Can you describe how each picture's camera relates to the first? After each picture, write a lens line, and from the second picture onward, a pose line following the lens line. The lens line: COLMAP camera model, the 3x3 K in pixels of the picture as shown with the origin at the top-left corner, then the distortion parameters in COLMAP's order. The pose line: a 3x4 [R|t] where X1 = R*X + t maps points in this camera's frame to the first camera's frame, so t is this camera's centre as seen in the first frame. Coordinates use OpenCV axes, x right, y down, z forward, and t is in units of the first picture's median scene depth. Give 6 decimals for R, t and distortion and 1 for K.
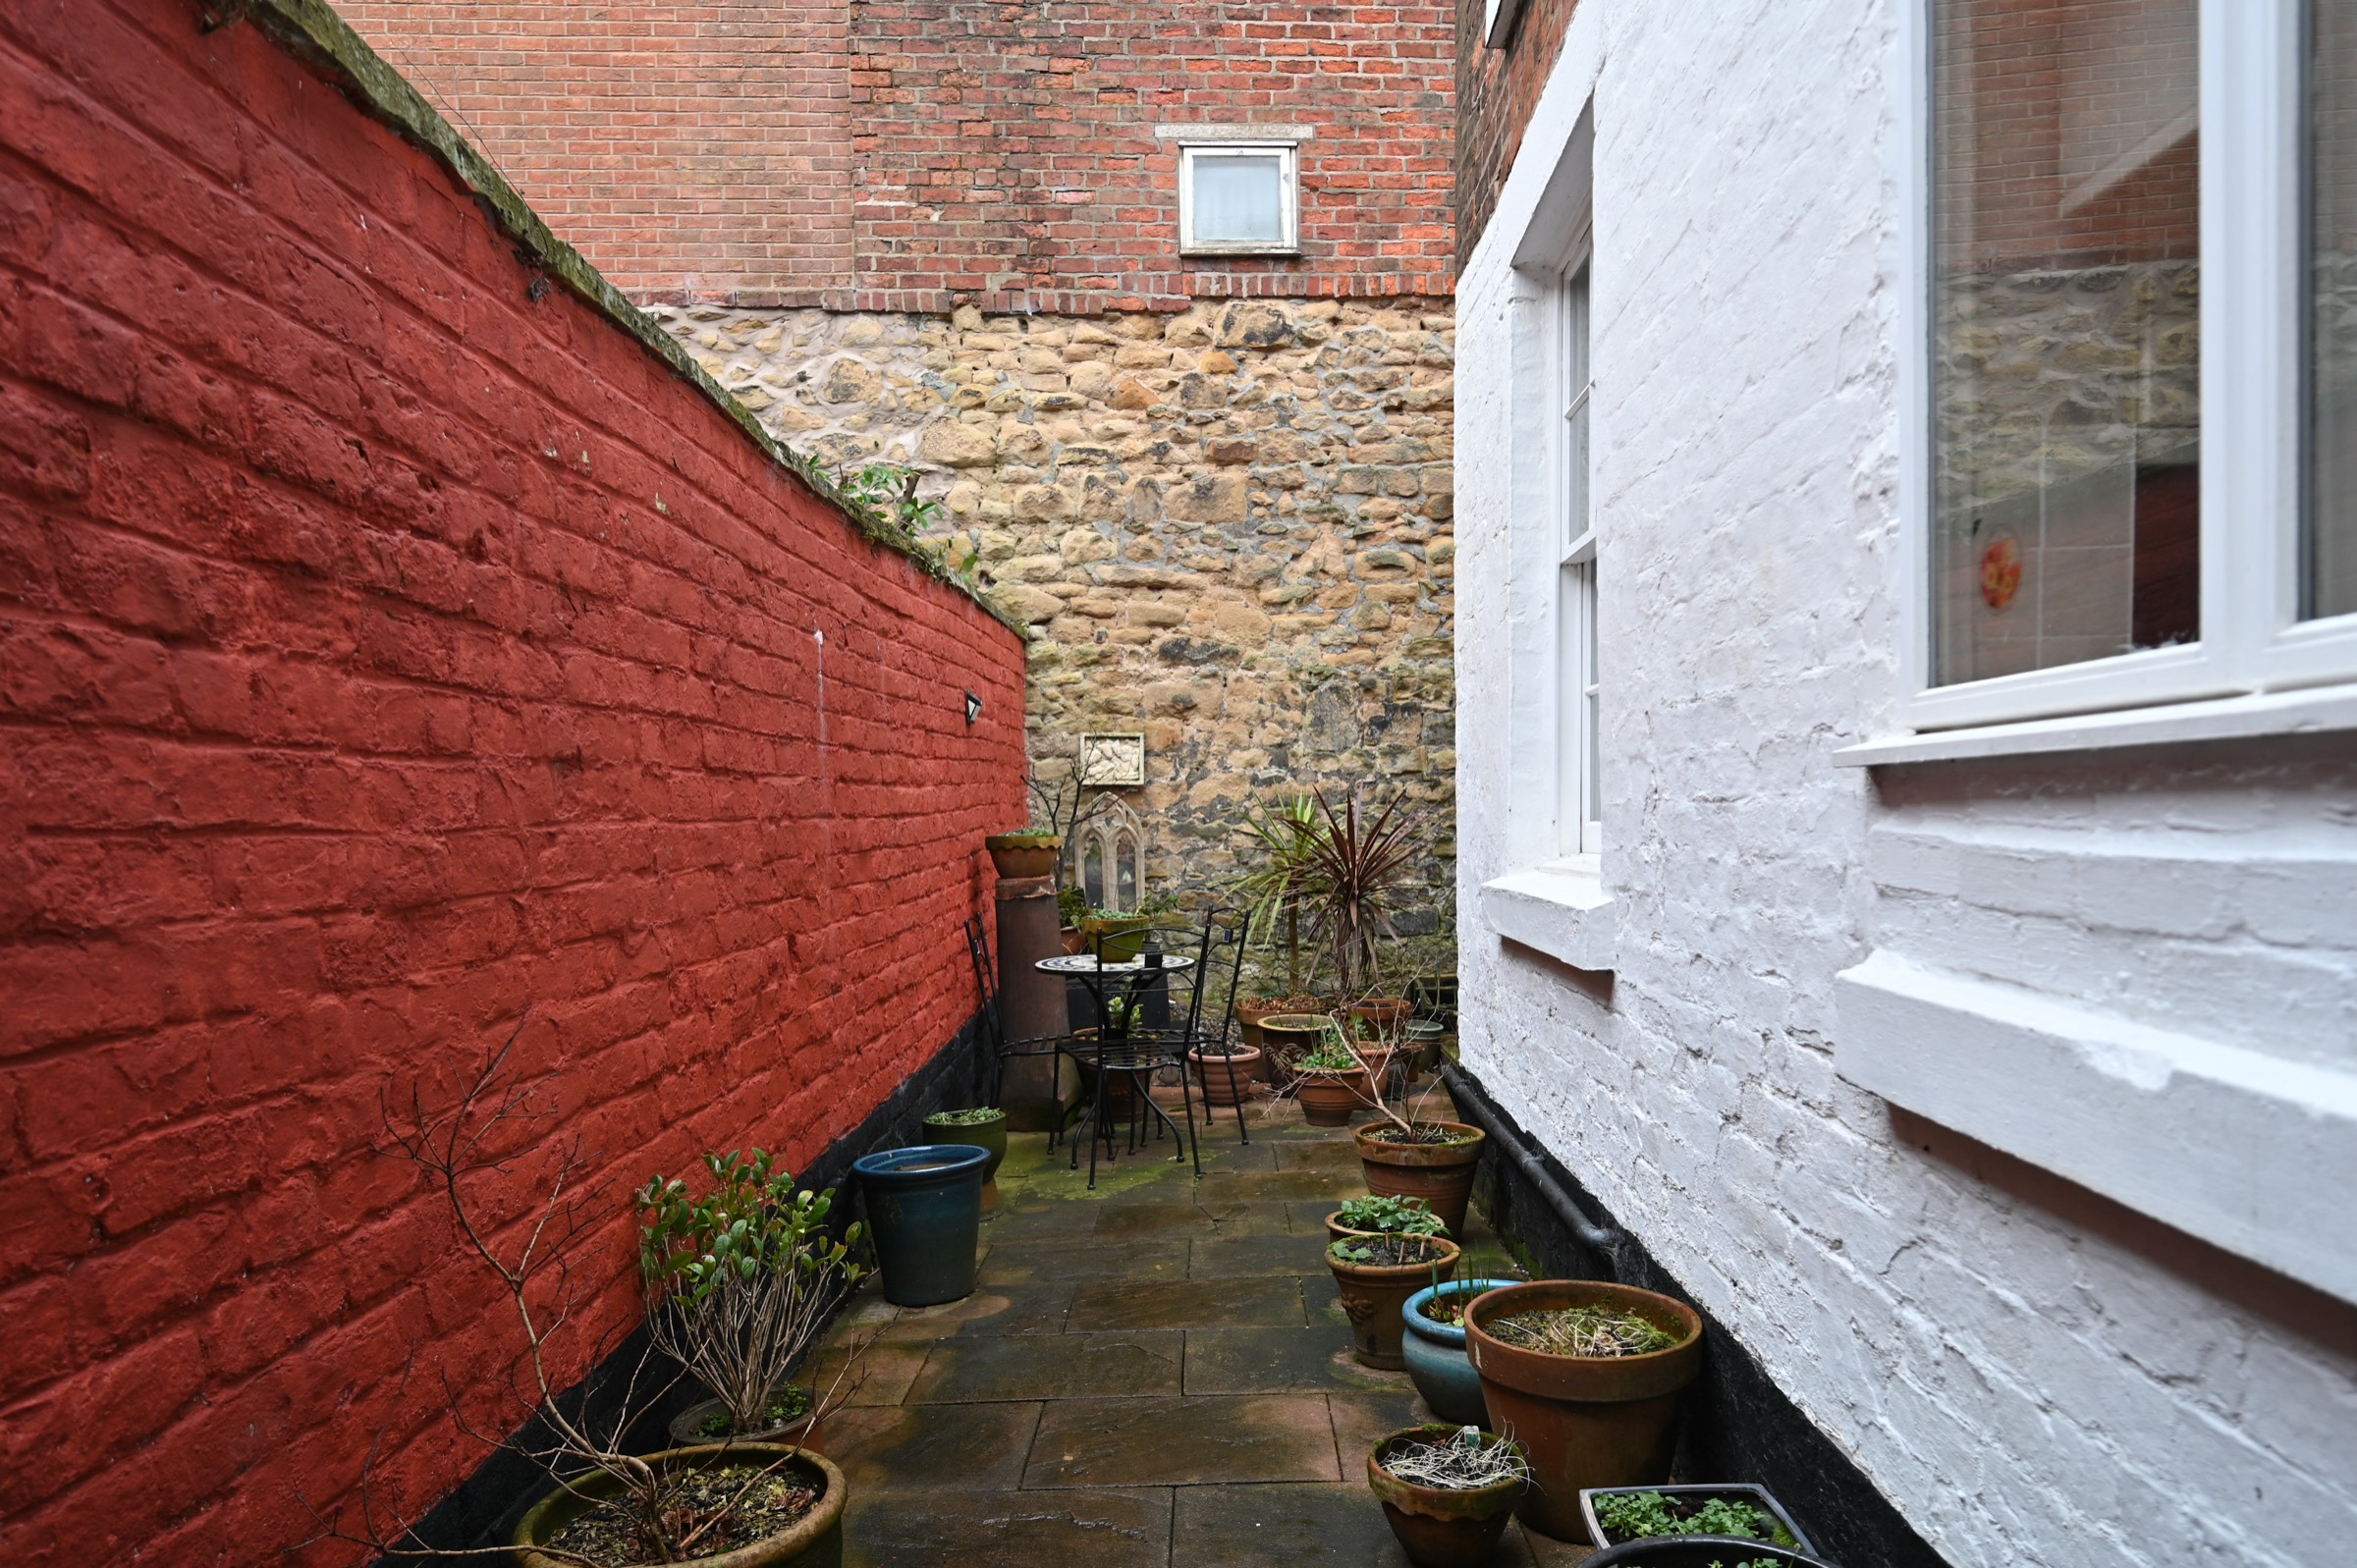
lens RADIAL K [[1520.4, 0, 1178.5], [0, 1520.4, 784.0], [0, 0, 1]] dist [-0.000373, -0.000589]
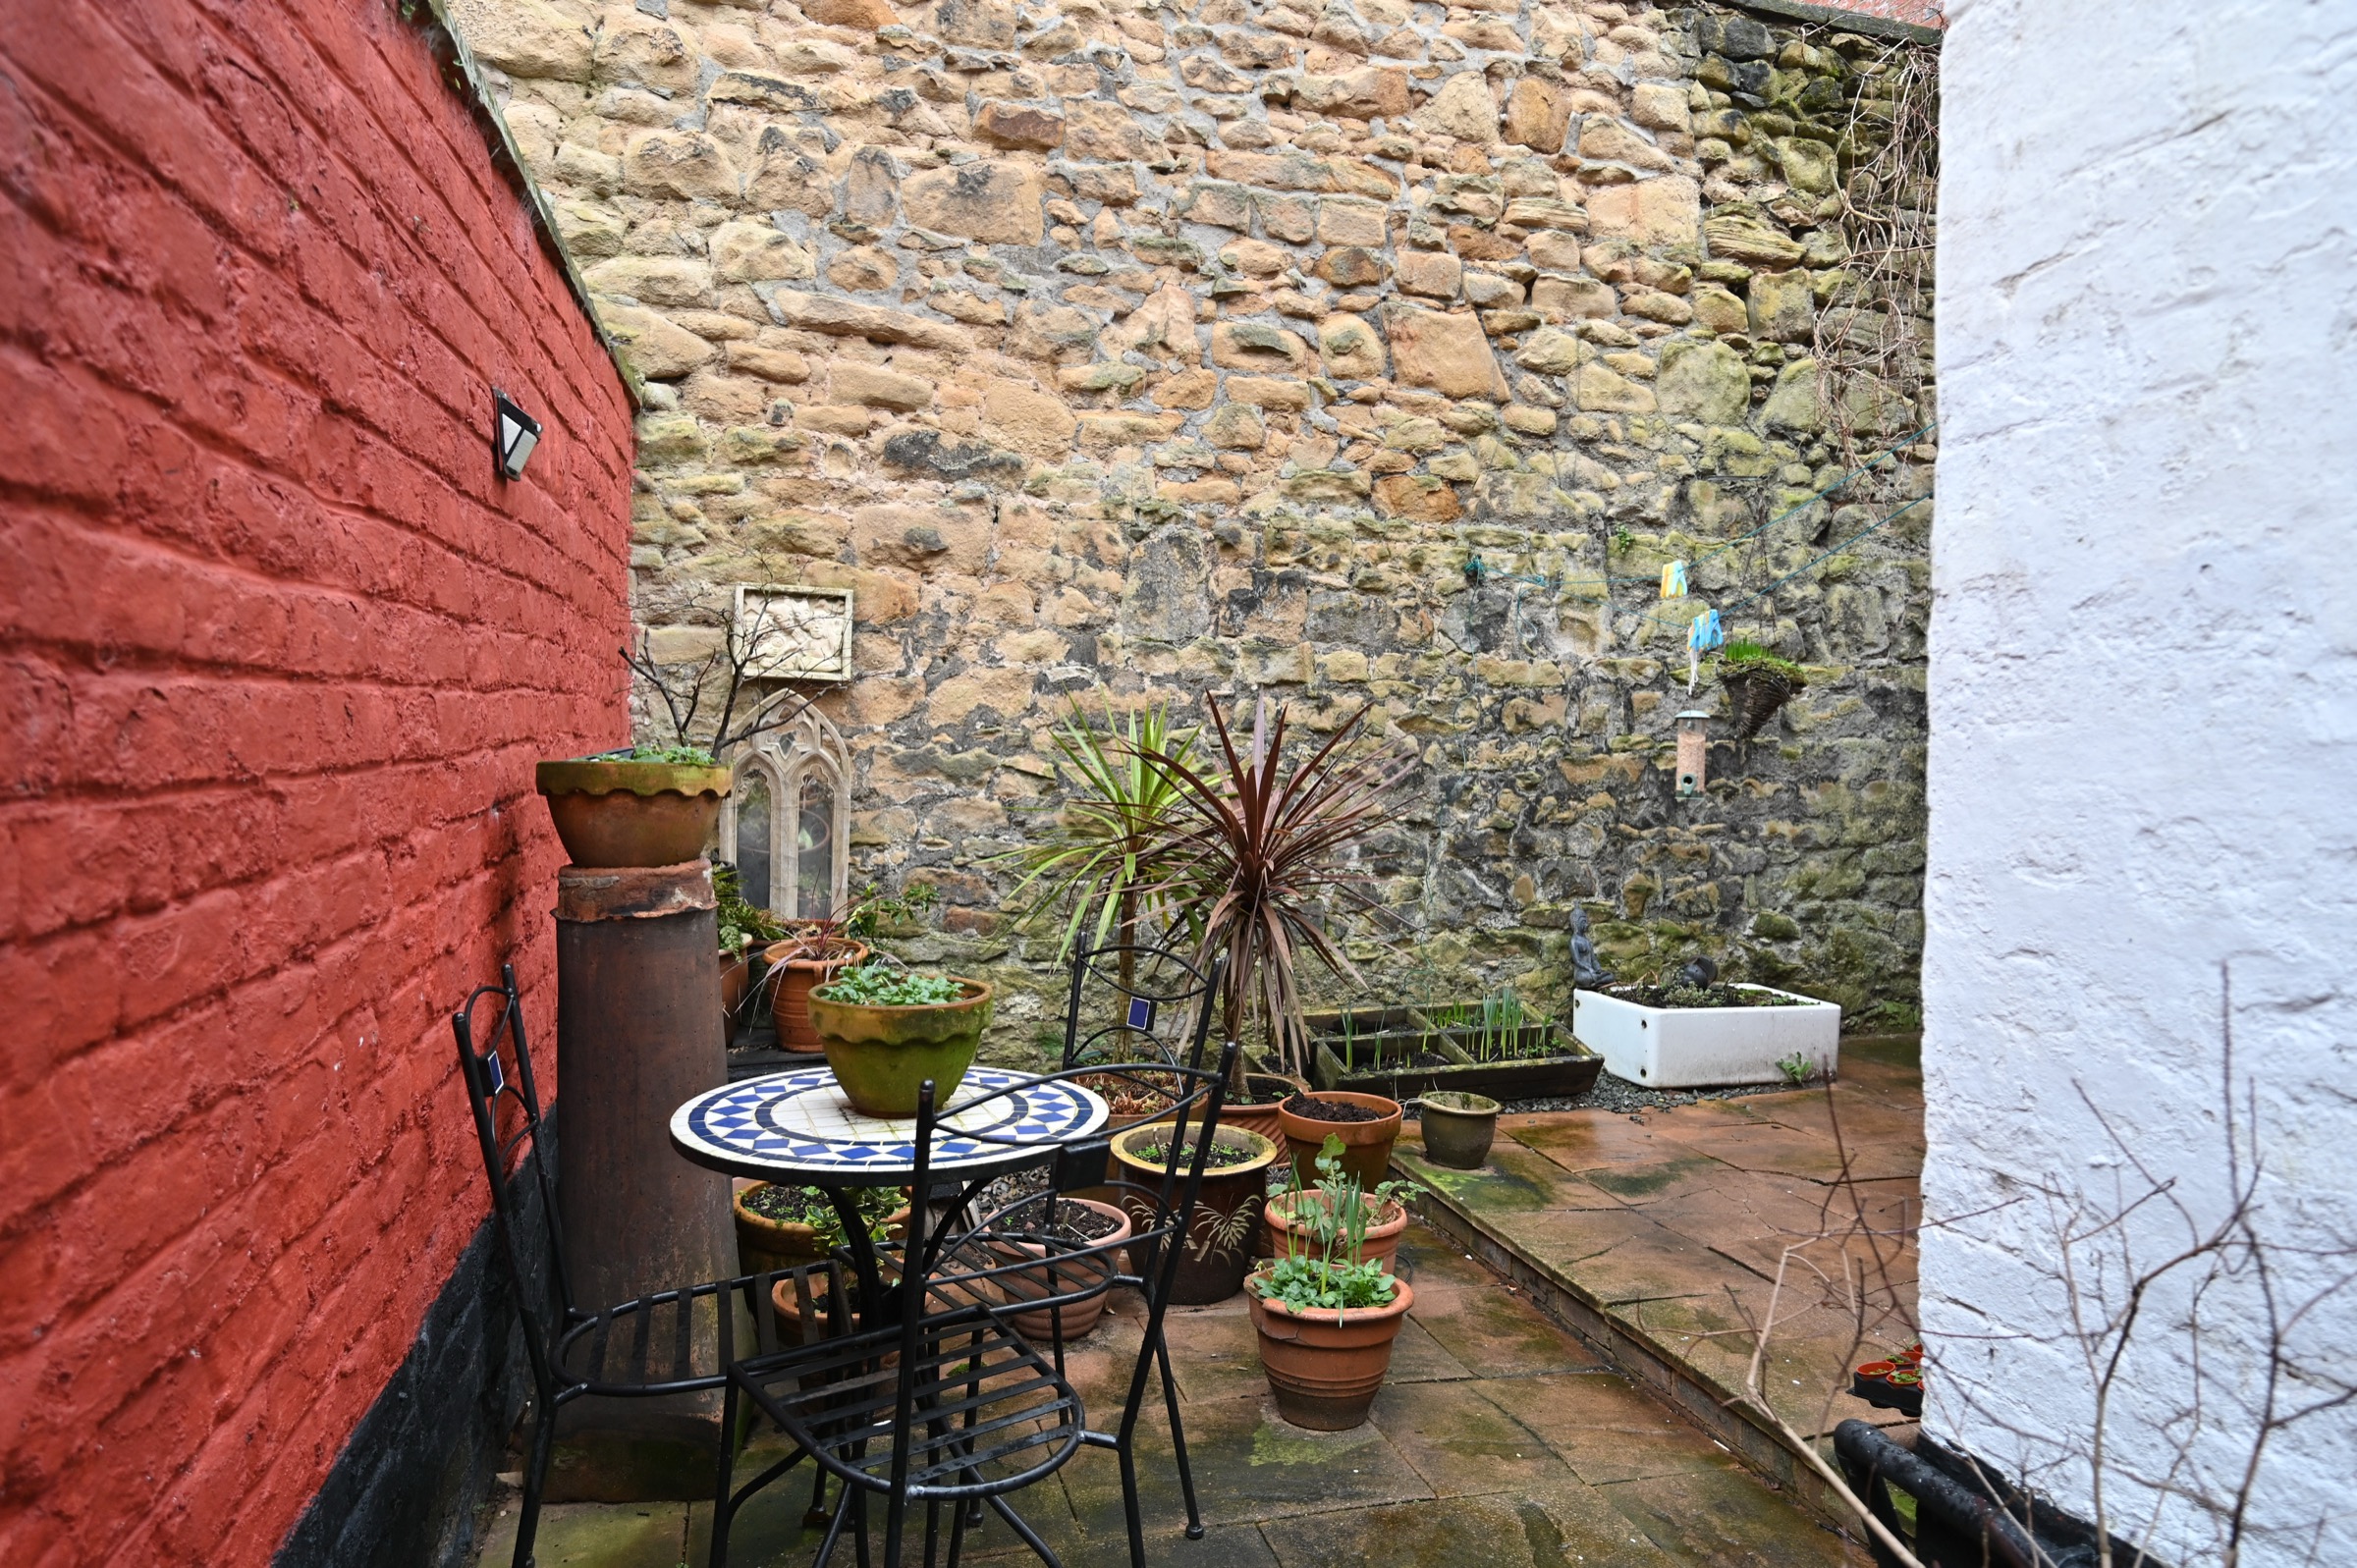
lens RADIAL K [[1435.7, 0, 1181.7], [0, 1435.7, 744.0], [0, 0, 1]] dist [-0.001129, -0.000201]
pose [[0.958750, 0.037682, 0.281742, -0.053425], [-0.040844, 0.999151, 0.005356, 0.015786], [-0.281301, -0.016643, 0.959475, 0.445349]]
